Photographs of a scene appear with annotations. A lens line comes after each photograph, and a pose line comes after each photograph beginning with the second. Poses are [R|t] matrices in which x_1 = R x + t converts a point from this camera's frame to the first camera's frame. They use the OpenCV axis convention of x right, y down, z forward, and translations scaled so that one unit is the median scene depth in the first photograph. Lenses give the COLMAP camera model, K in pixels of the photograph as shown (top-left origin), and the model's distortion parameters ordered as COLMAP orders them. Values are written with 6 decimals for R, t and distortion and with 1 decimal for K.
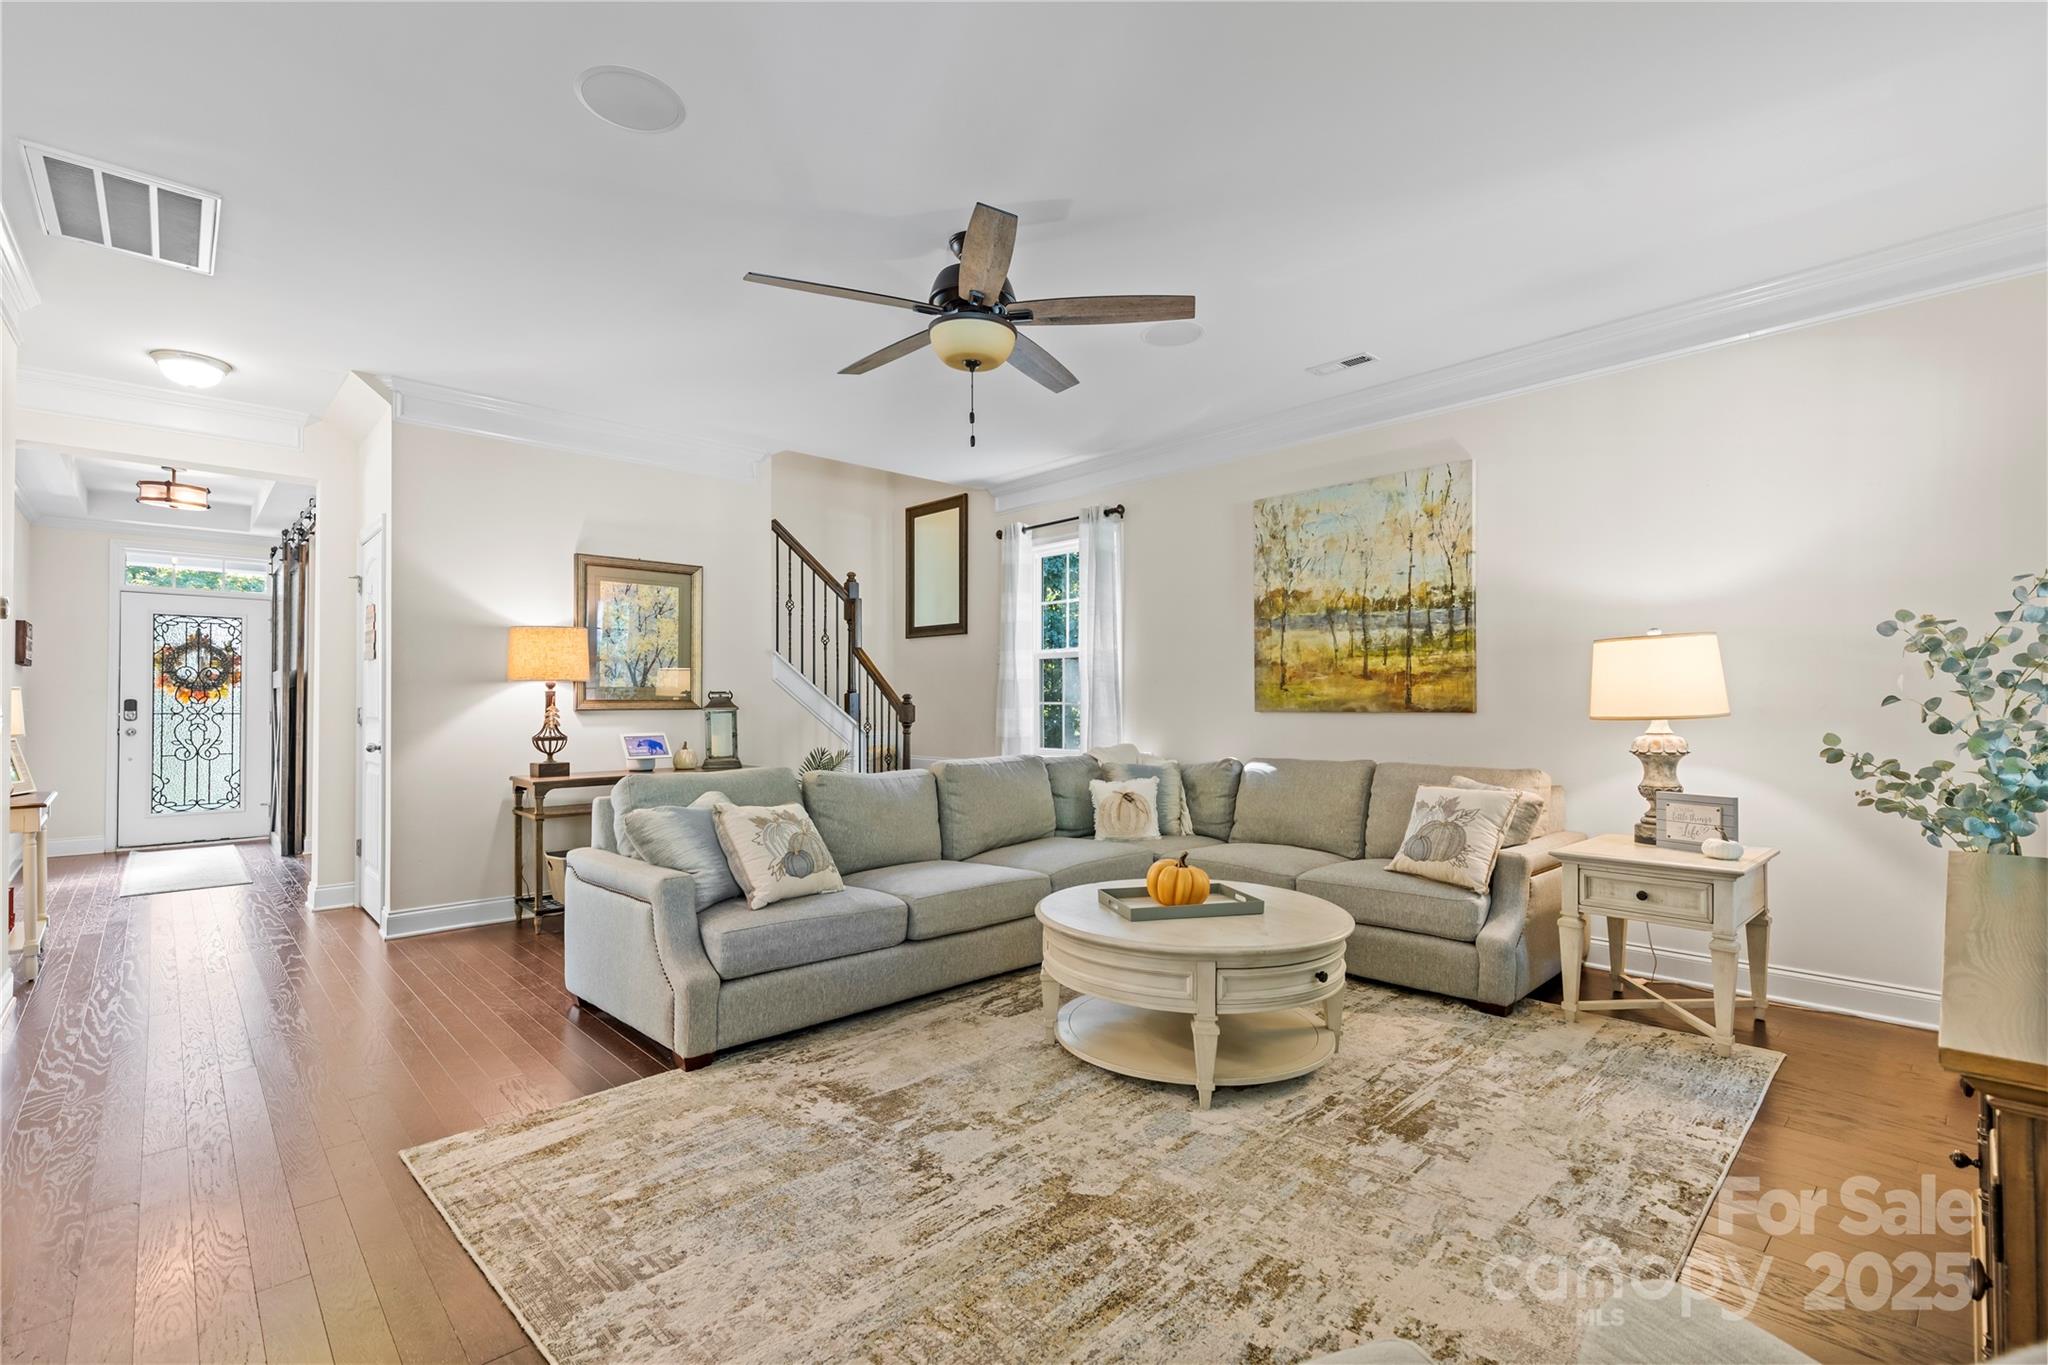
lens RADIAL K [[921.1, 0, 1030.3], [0, 921.1, 692.2], [0, 0, 1]] dist [0.007523, -0.001442]
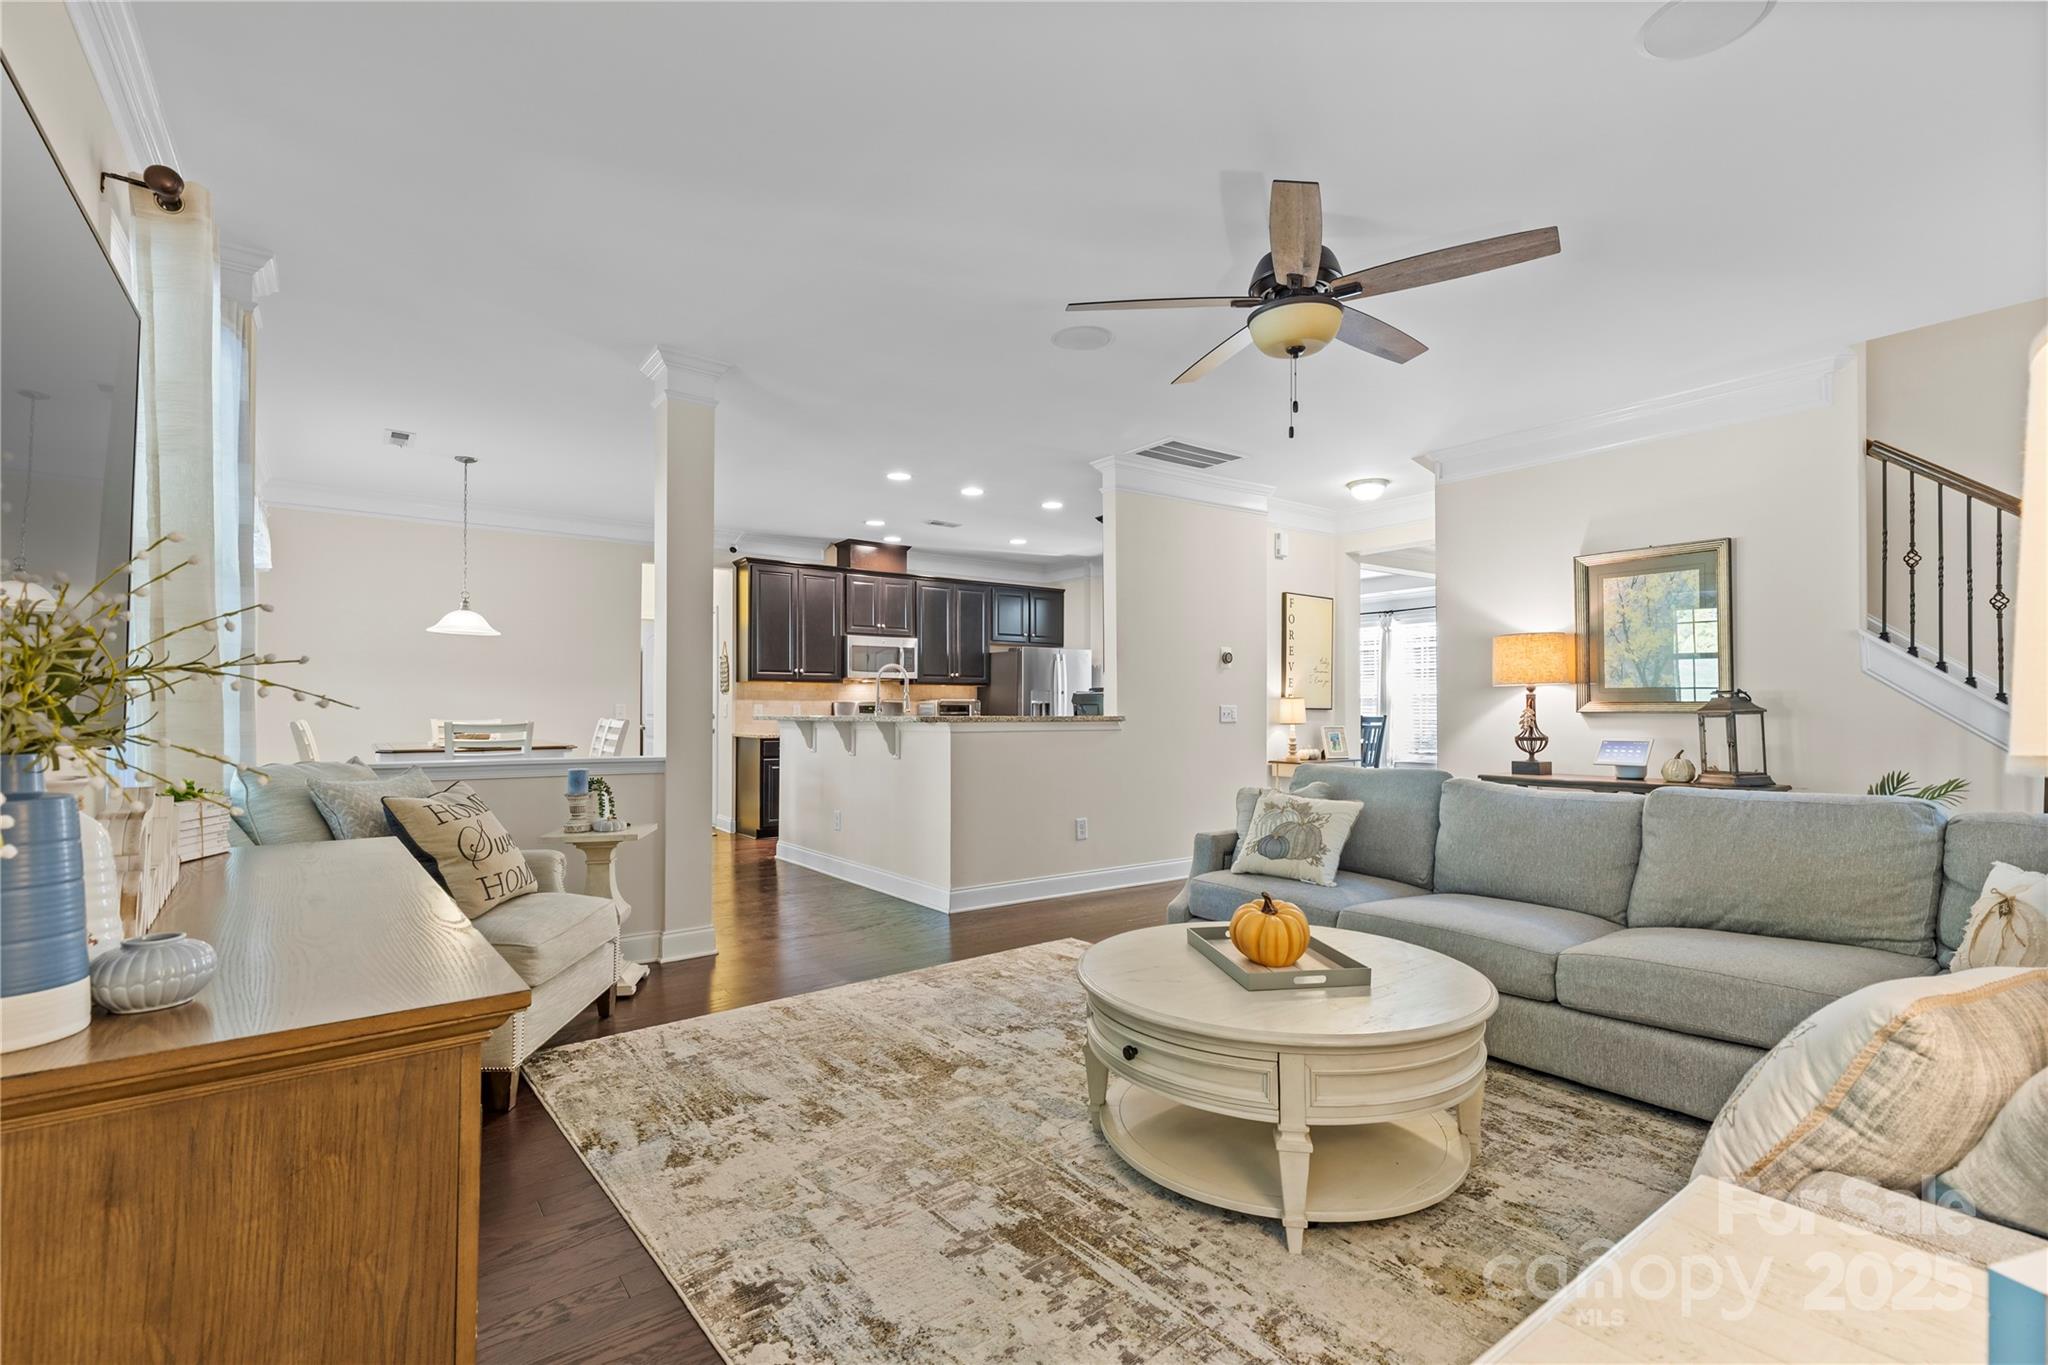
lens RADIAL K [[921.1, 0, 1033.4], [0, 921.1, 694.9], [0, 0, 1]] dist [0.007523, -0.001442]
pose [[-0.104229, -0.013451, -0.994462, 1.237458], [0.013797, 0.999793, -0.014969, 0.016386], [0.994458, -0.015281, -0.104022, 1.119956]]
